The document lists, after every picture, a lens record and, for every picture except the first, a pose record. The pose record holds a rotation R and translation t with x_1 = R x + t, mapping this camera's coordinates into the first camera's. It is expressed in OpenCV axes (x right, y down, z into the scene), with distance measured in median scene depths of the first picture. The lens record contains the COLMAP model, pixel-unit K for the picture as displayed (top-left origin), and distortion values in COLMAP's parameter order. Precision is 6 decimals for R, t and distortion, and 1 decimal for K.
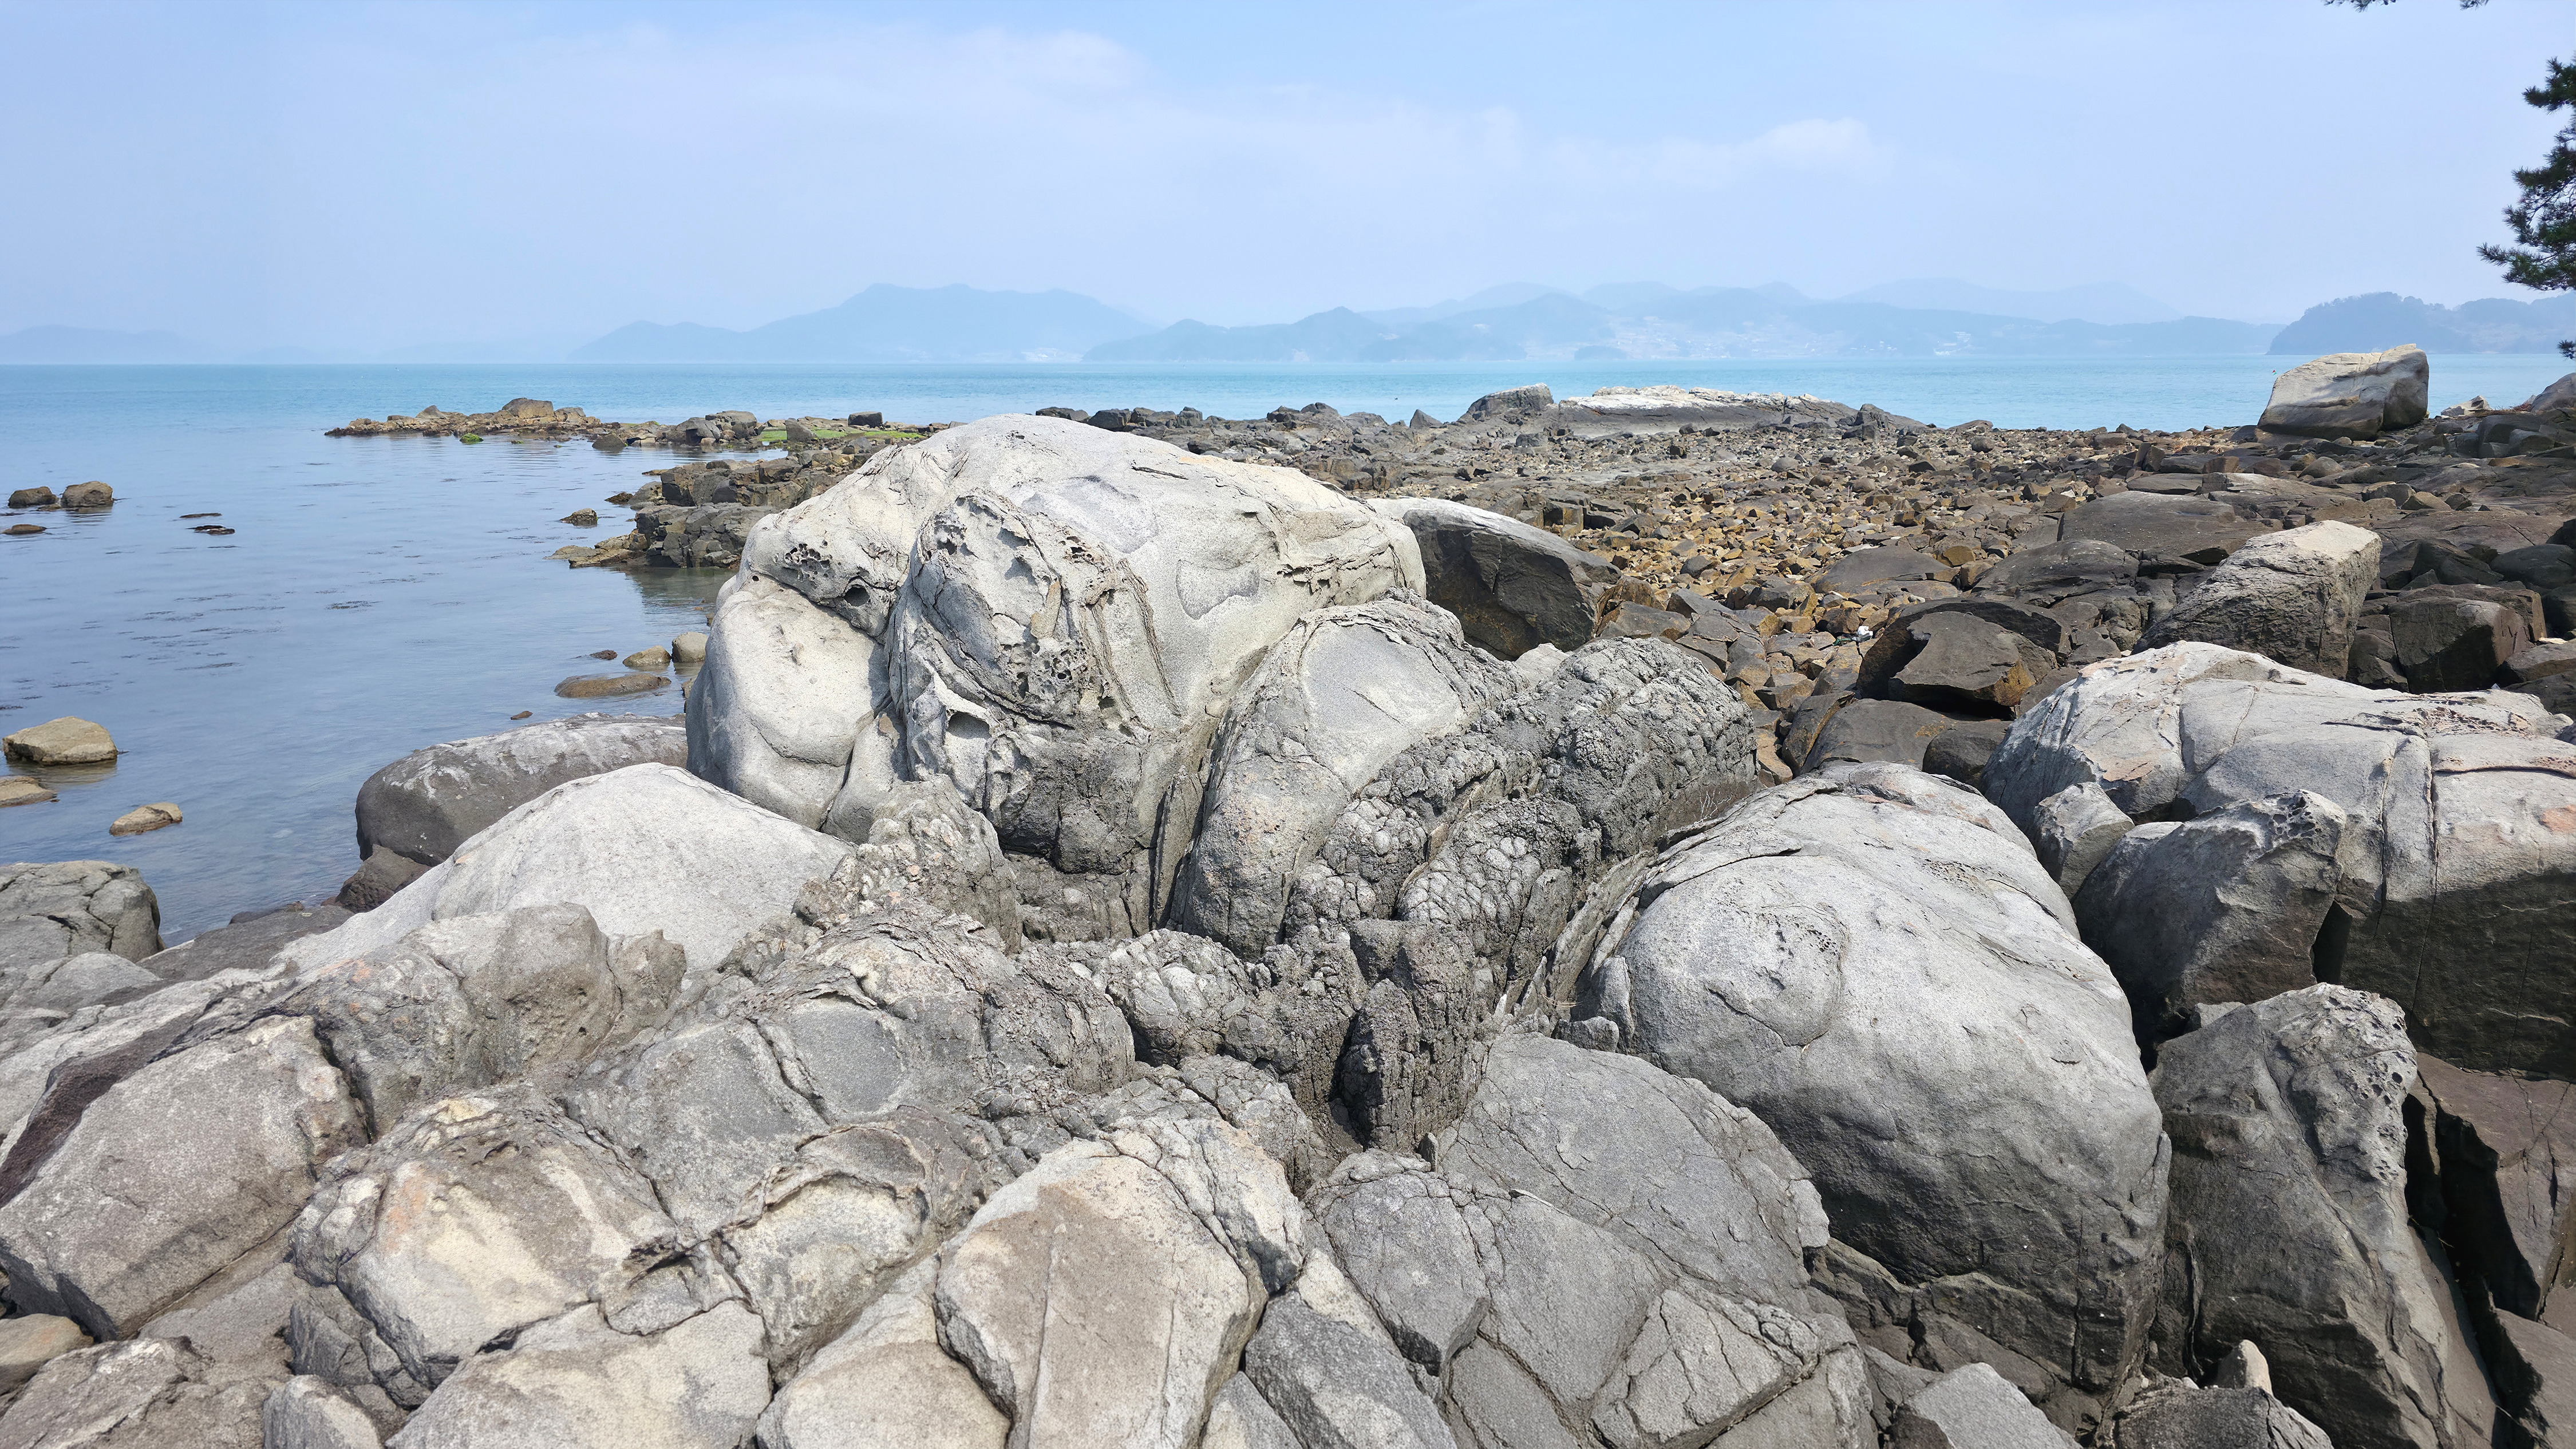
lens RADIAL K [[1541.5, 0, 1413.2], [0, 1541.5, 605.3], [0, 0, 1]] dist [0.061229, -0.059481]
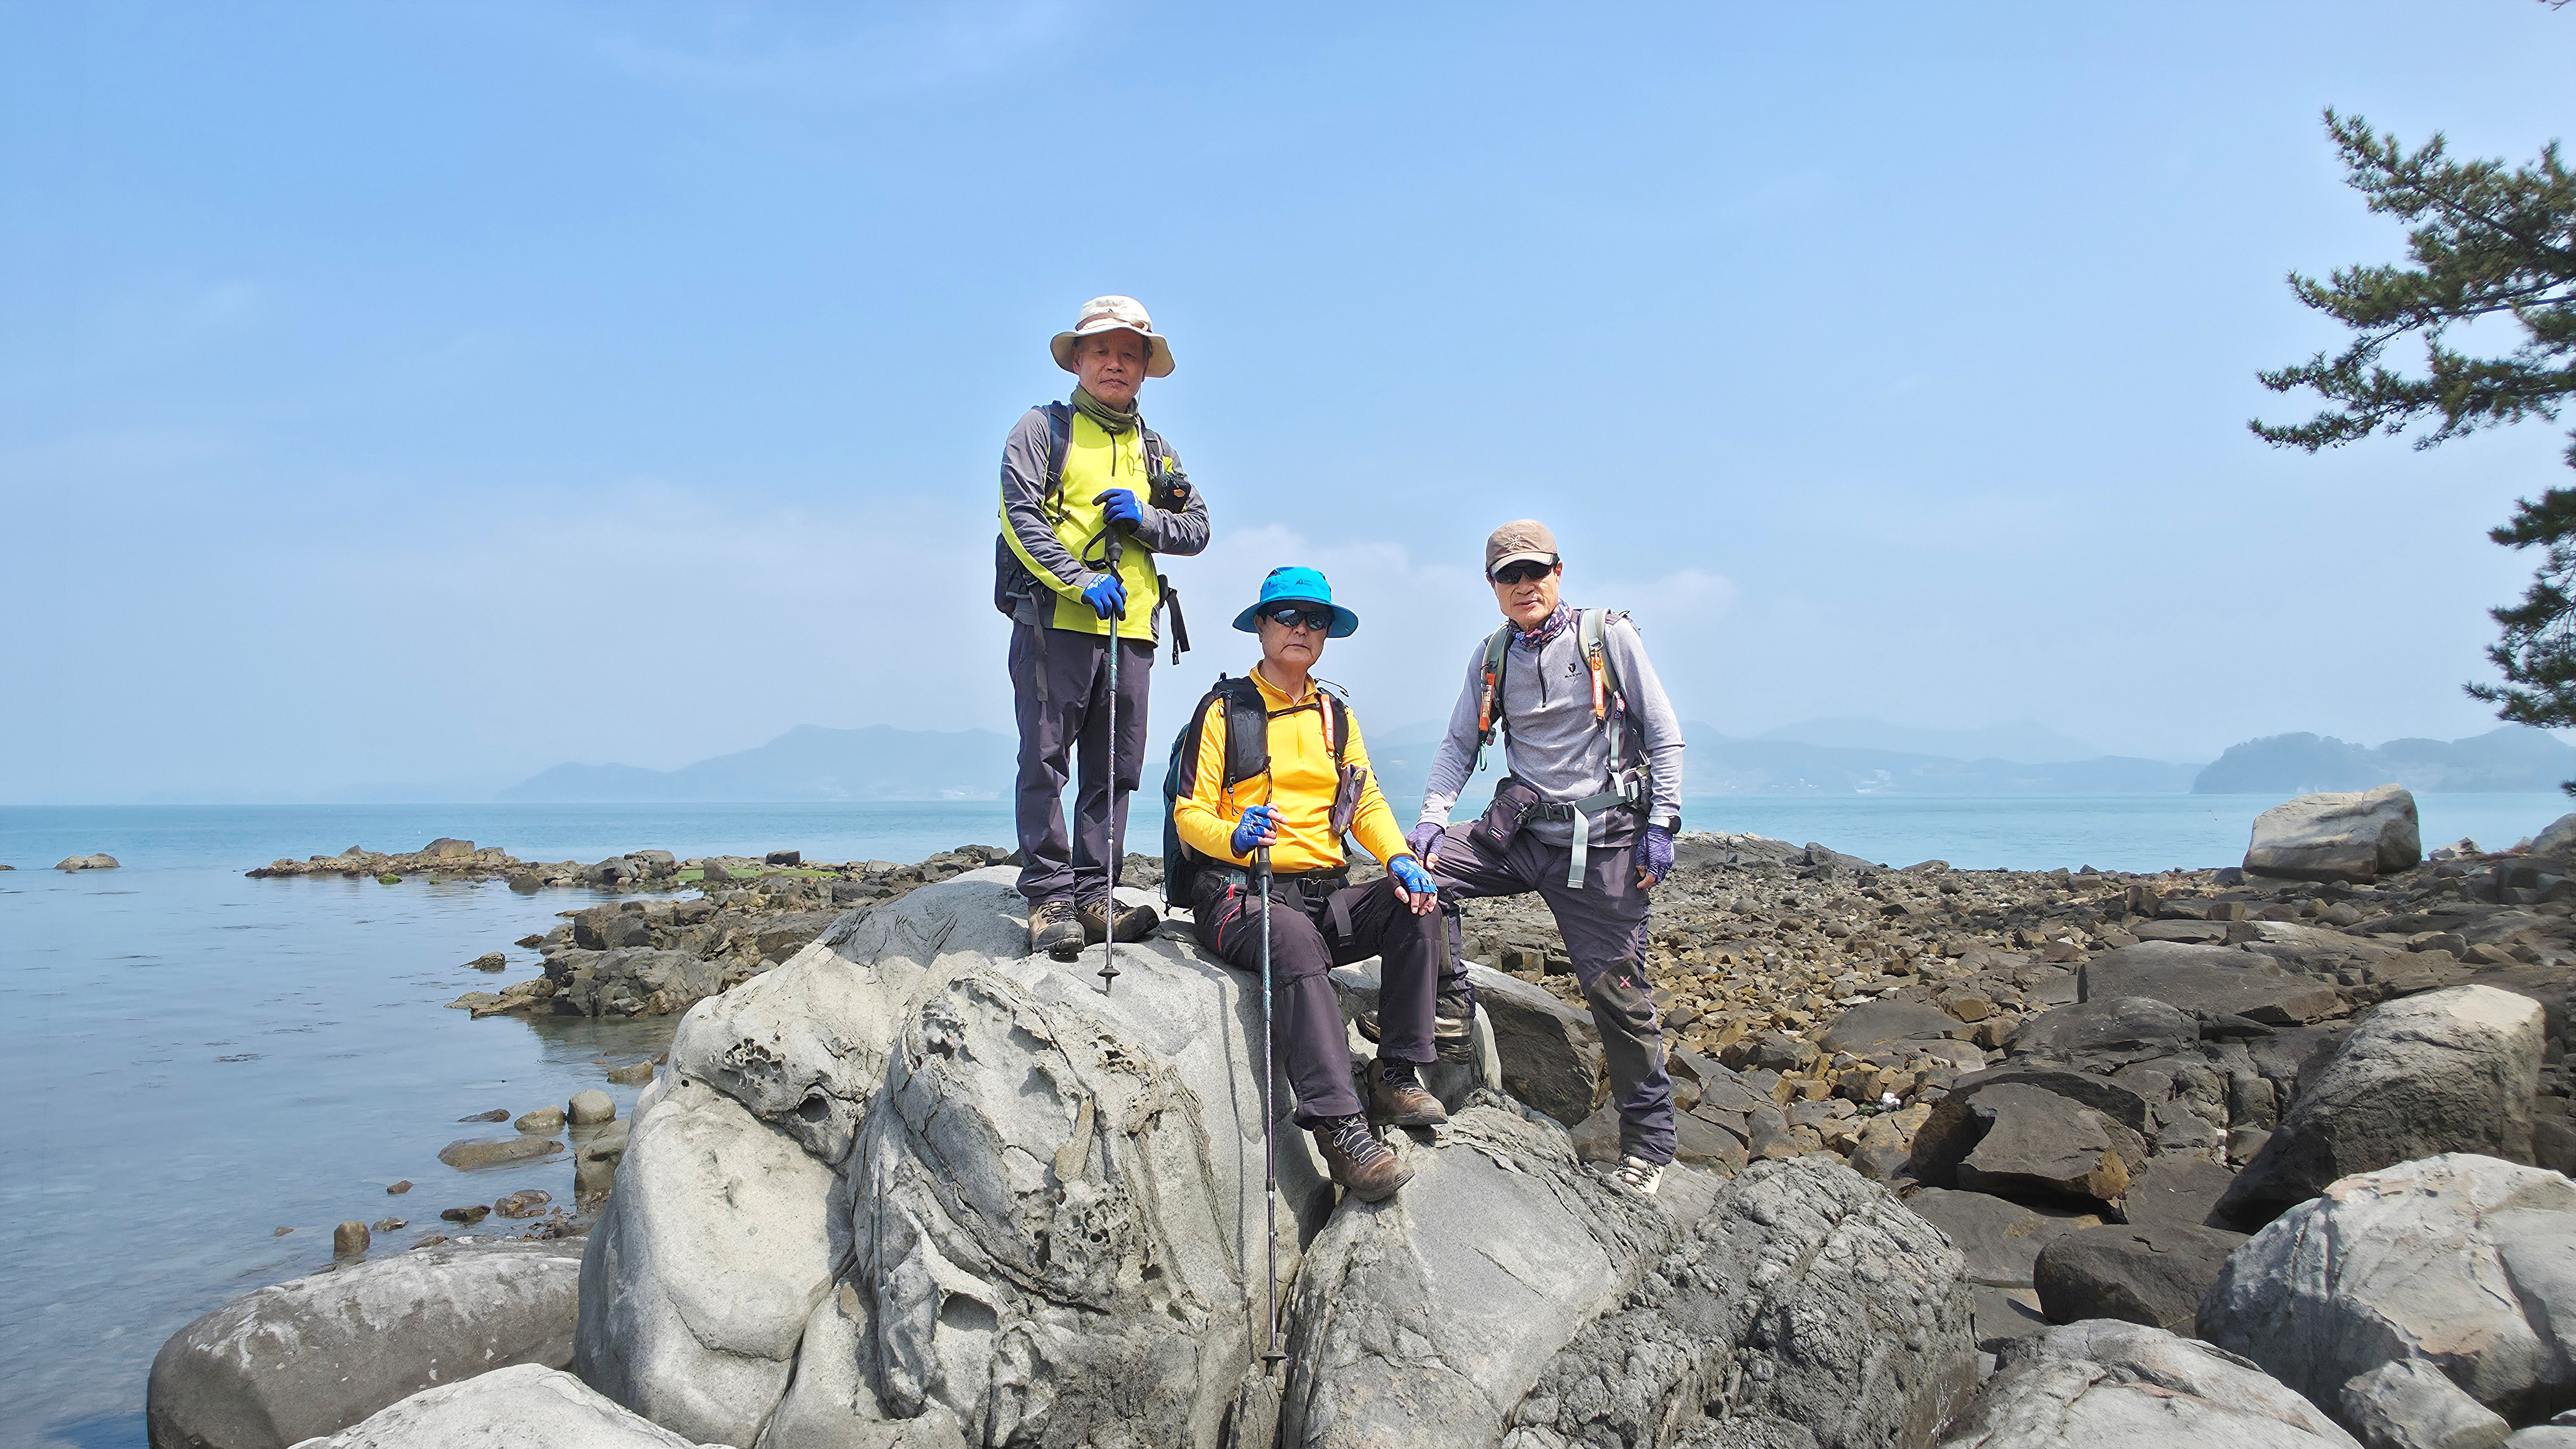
lens RADIAL K [[1572.6, 0, 1303.4], [0, 1572.6, 716.8], [0, 0, 1]] dist [0.003598, 0.000147]
pose [[0.999853, -0.001342, -0.017108, -0.104495], [-0.002221, 0.978428, -0.206575, -0.036257], [0.017016, 0.206583, 0.978281, 0.206513]]
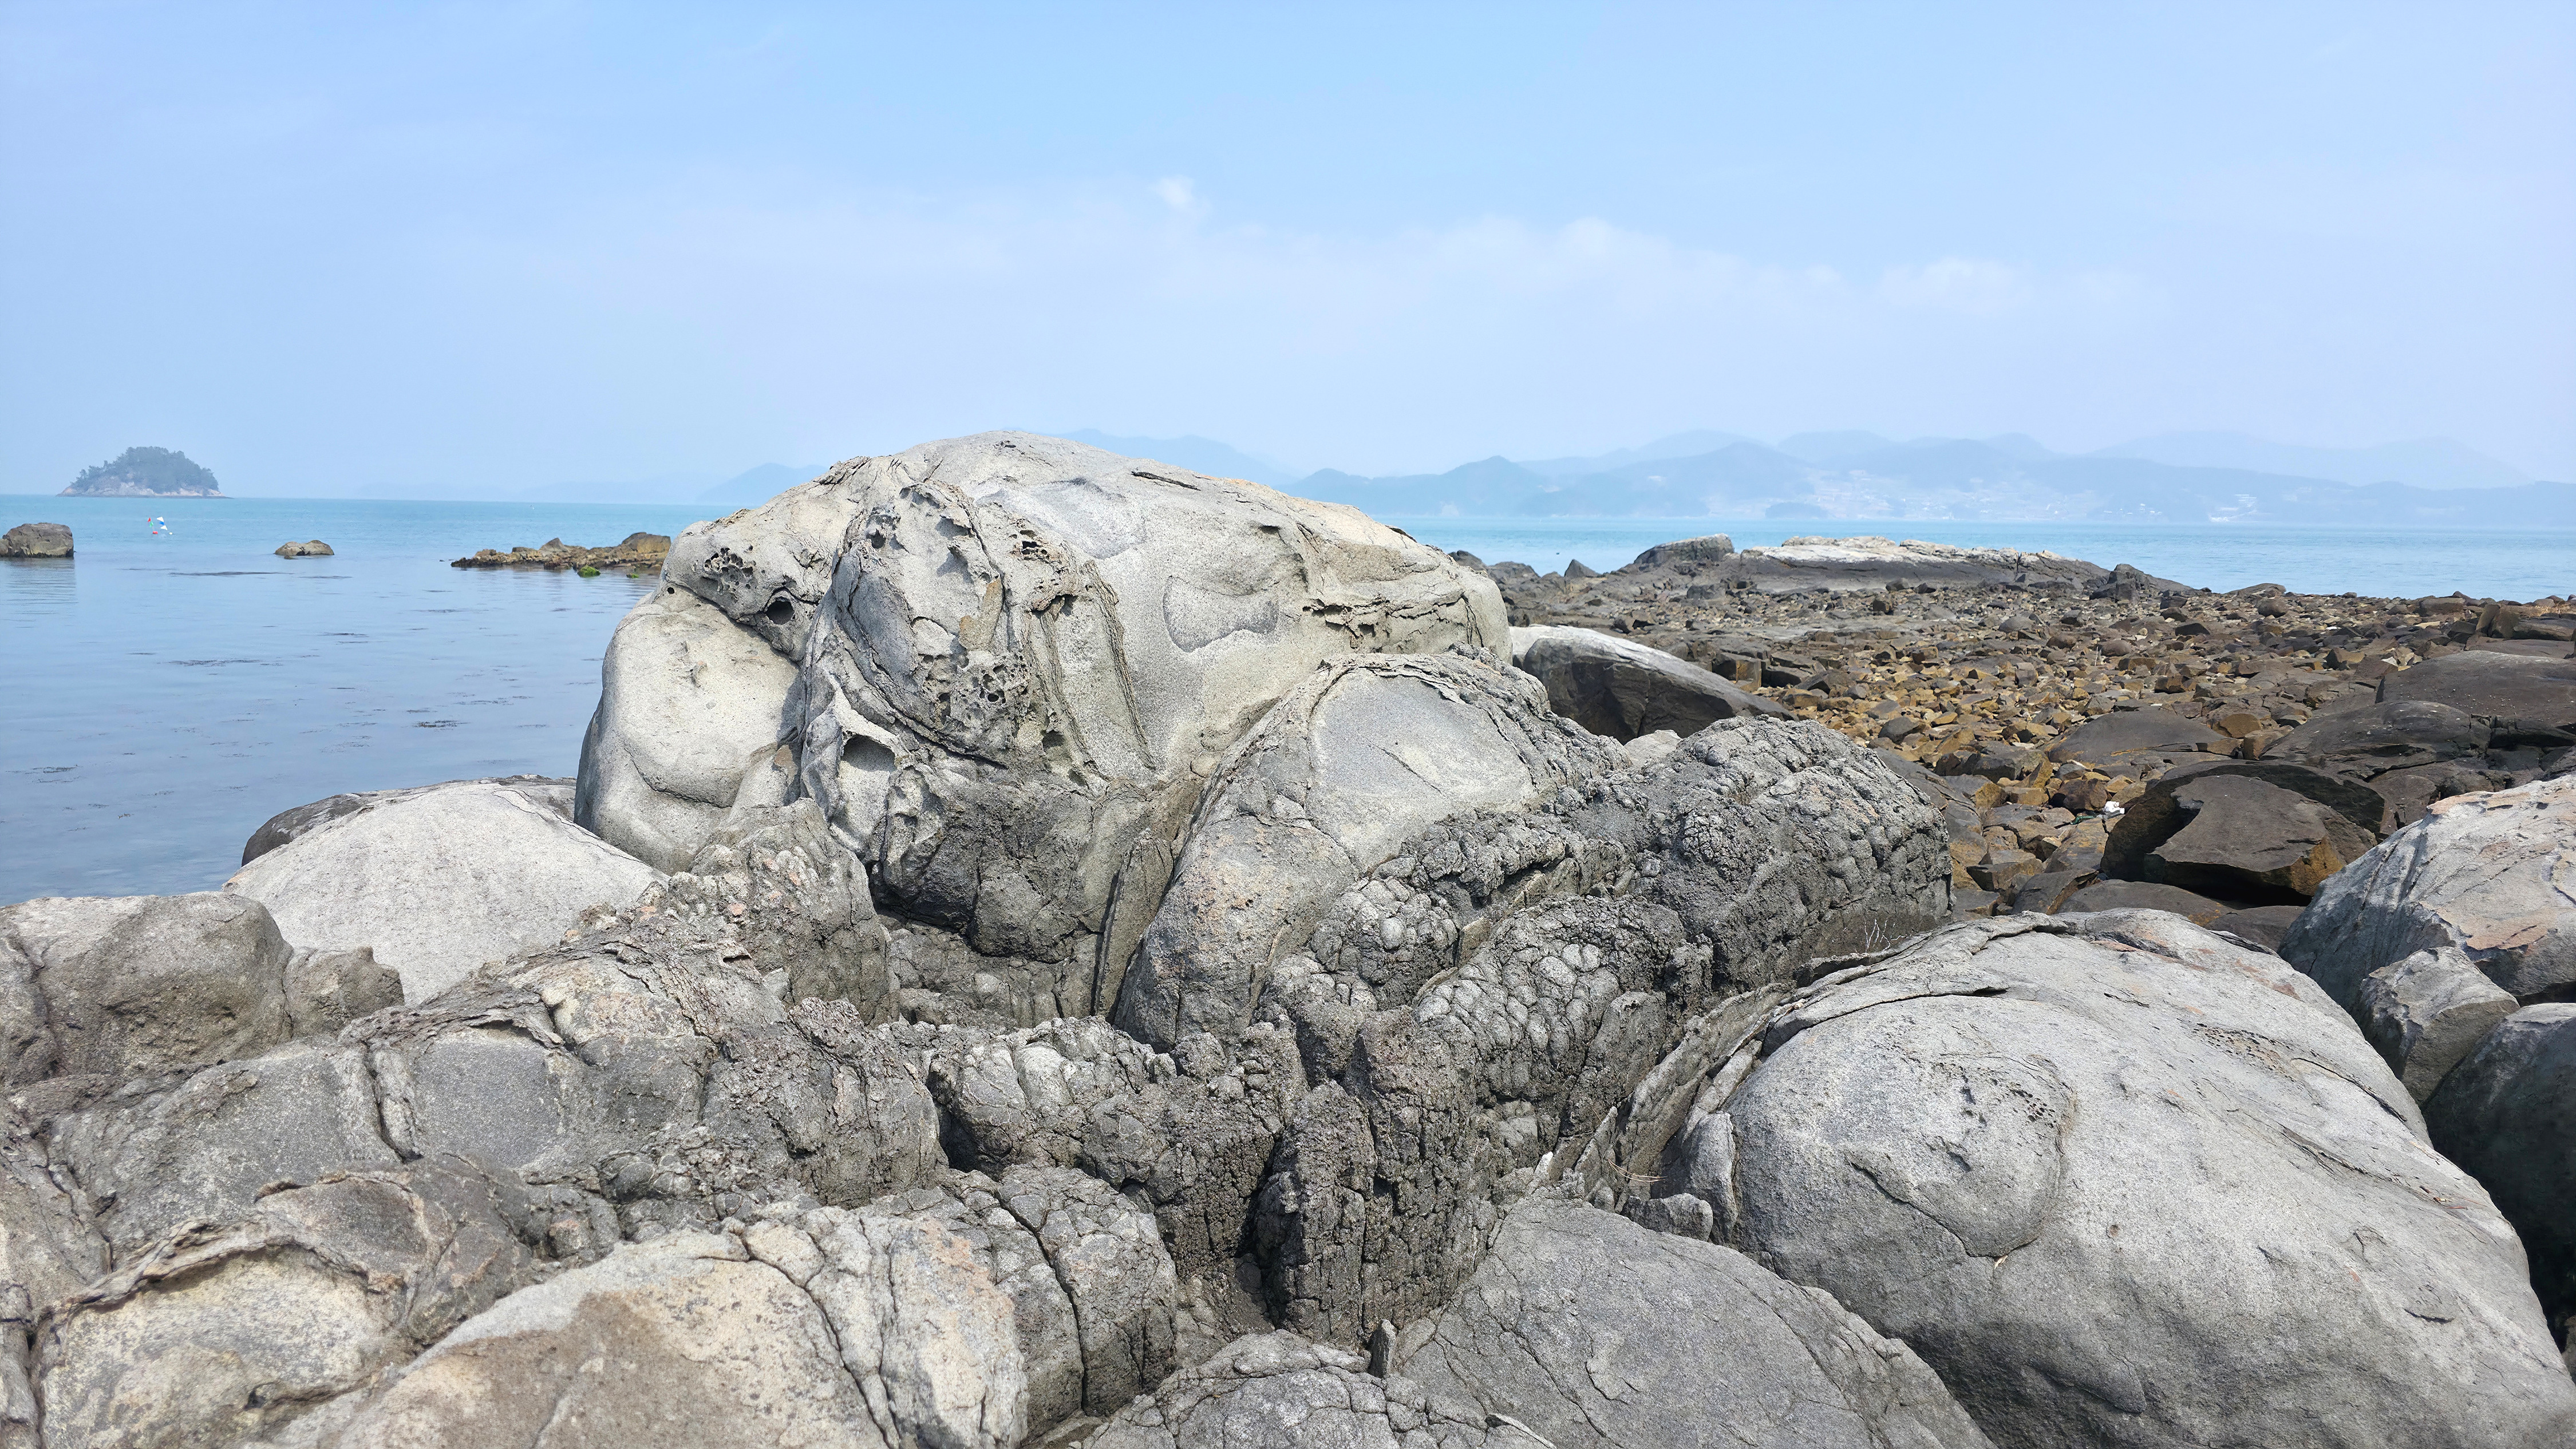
lens RADIAL K [[1722.2, 0, 1297.6], [0, 1722.2, 703.6], [0, 0, 1]] dist [0.060349, -0.062307]
pose [[0.987074, 0.036111, -0.156144, 0.049021], [-0.043510, 0.998073, -0.044233, 0.070959], [0.154246, 0.050455, 0.986743, 0.160629]]
